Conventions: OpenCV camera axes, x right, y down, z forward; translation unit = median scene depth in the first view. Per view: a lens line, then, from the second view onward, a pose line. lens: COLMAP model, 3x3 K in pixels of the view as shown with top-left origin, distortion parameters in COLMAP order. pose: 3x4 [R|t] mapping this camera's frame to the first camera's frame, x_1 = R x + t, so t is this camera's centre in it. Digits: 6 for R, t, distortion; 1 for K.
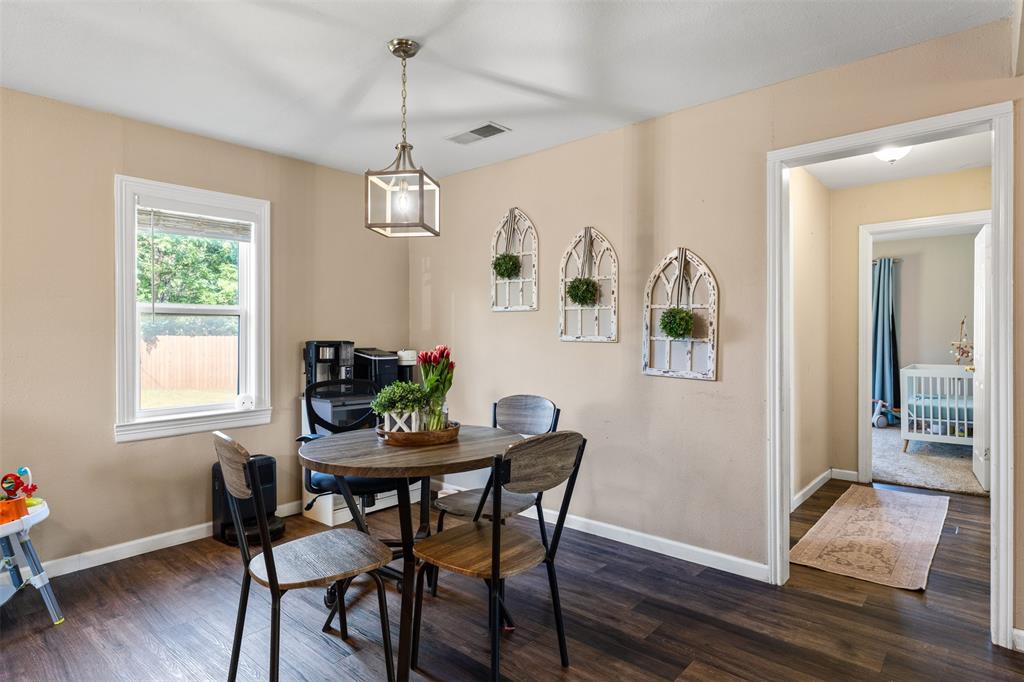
lens RADIAL K [[559.9, 0, 512.0], [0, 559.9, 338.7], [0, 0, 1]] dist [0.004592, 0.001200]
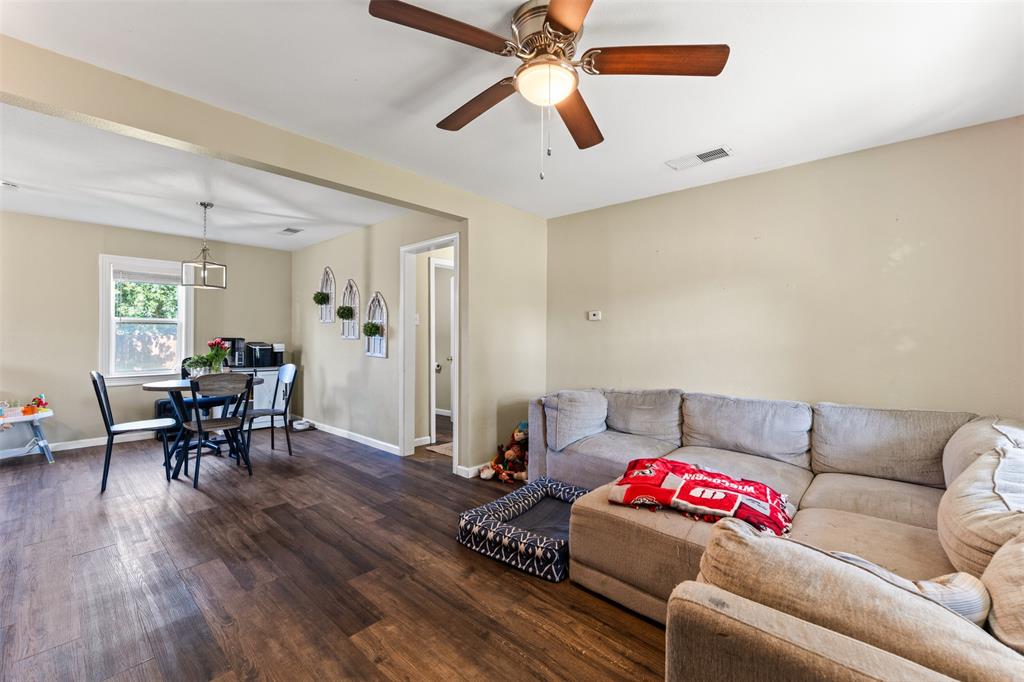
lens RADIAL K [[424.4, 0, 511.8], [0, 424.4, 338.6], [0, 0, 1]] dist [-0.002213, -0.000338]
pose [[0.999889, 0.006910, -0.013232, 0.739076], [-0.007010, 0.999947, -0.007561, 0.011891], [0.013180, 0.007653, 0.999884, -0.464382]]
